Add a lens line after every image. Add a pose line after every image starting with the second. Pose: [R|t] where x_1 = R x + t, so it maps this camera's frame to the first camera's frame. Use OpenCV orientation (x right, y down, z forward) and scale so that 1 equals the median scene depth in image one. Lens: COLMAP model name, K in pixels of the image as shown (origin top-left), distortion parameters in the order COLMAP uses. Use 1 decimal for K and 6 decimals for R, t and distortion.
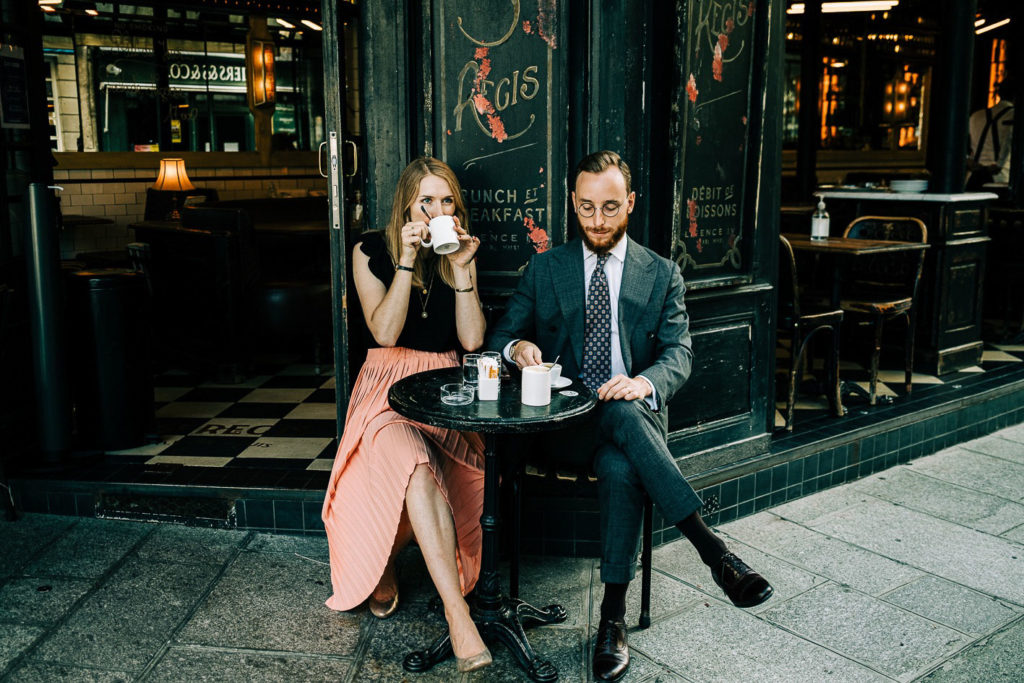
lens RADIAL K [[1070.8, 0, 495.1], [0, 1070.8, 350.3], [0, 0, 1]] dist [-0.031048, 0.000000]
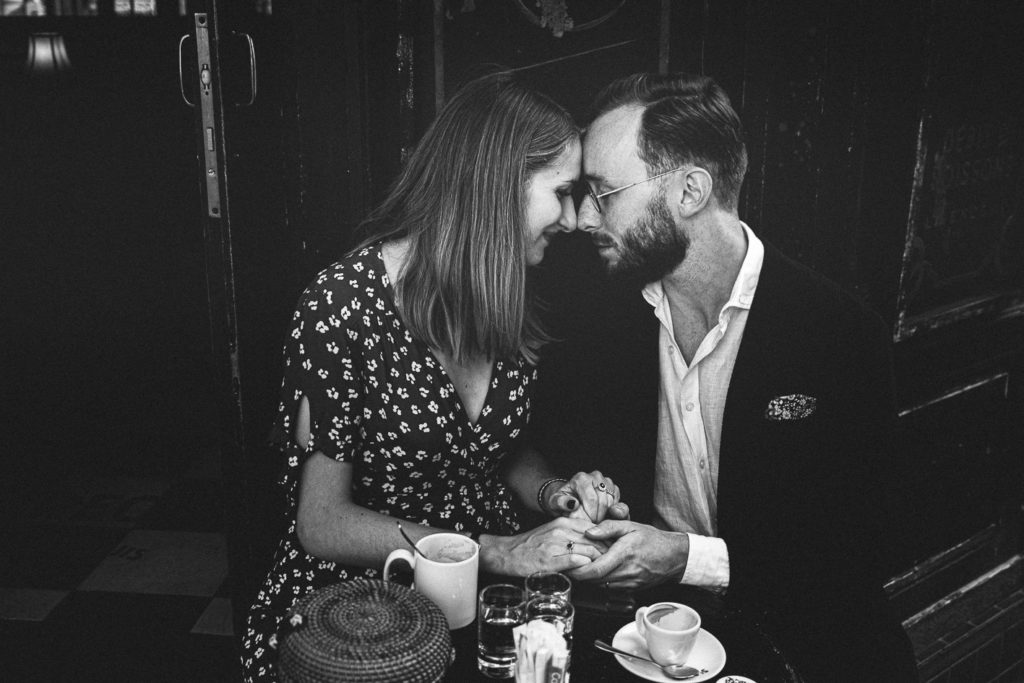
lens RADIAL K [[1180.4, 0, 509.6], [0, 1180.4, 334.8], [0, 0, 1]] dist [-0.019232, 0.000000]
pose [[0.999965, 0.006151, -0.005656, -0.012244], [-0.005560, 0.995068, 0.099036, -0.112515], [0.006237, -0.099002, 0.995068, 0.460646]]
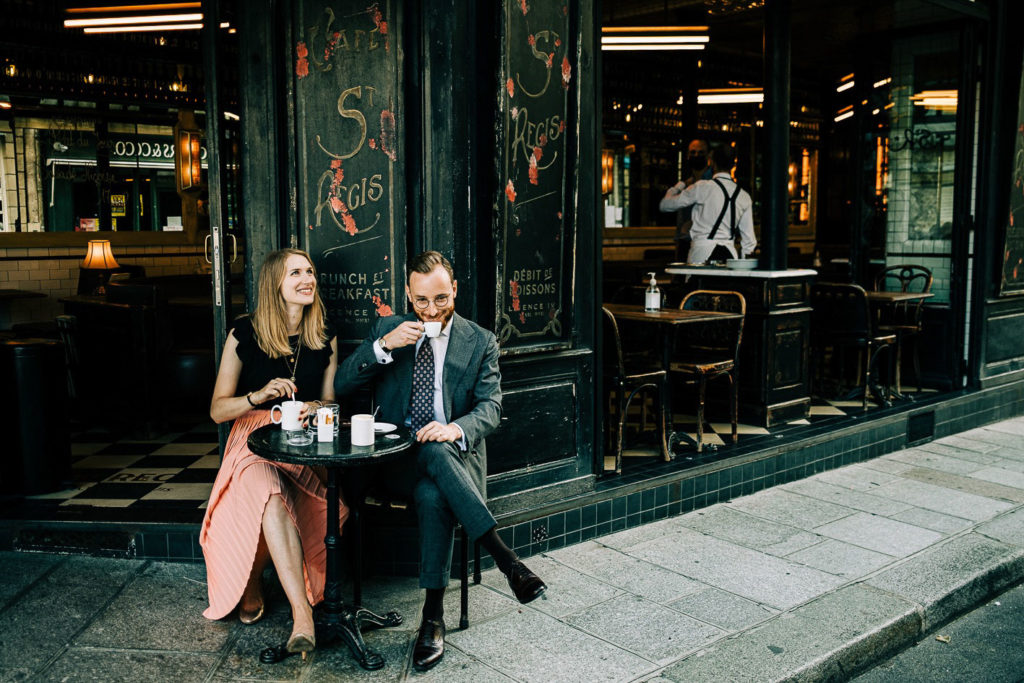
lens RADIAL K [[1070.8, 0, 505.1], [0, 1070.8, 346.2], [0, 0, 1]] dist [-0.031048, 0.000000]
pose [[0.998735, -0.005208, 0.050012, 0.114536], [0.008526, 0.997759, -0.066370, 0.015684], [-0.049554, 0.066712, 0.996541, -0.221168]]
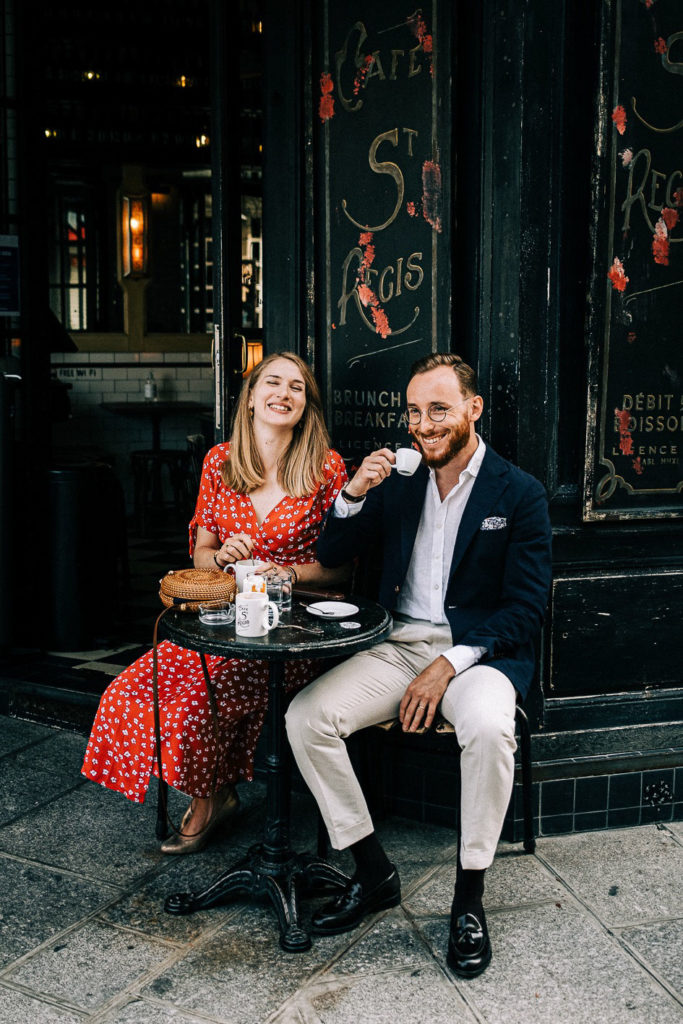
lens RADIAL K [[1402.6, 0, 367.6], [0, 1402.6, 477.8], [0, 0, 1]] dist [-0.023027, 0.000000]
pose [[0.916776, 0.051462, -0.396072, 0.441281], [-0.079833, 0.995264, -0.055470, -0.014354], [0.391341, 0.082473, 0.916543, -0.052784]]
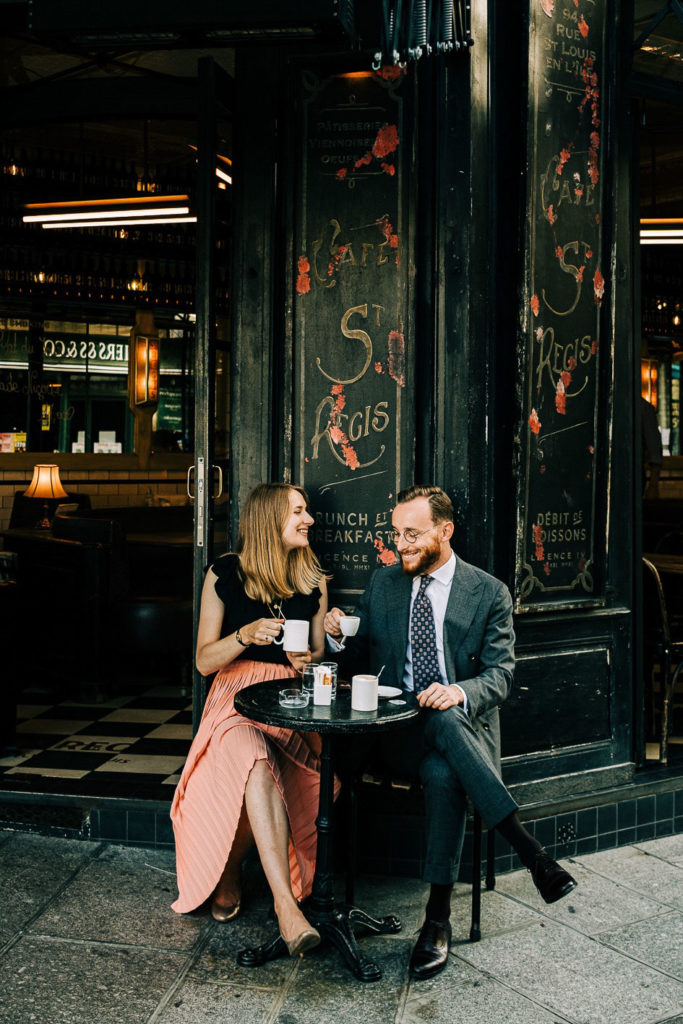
lens RADIAL K [[1402.6, 0, 345.6], [0, 1402.6, 374.5], [0, 0, 1]] dist [-0.023027, 0.000000]
pose [[0.997446, 0.011430, -0.070498, 0.093453], [-0.027059, 0.973997, -0.224939, 0.030932], [0.066094, 0.226272, 0.971819, -0.393268]]
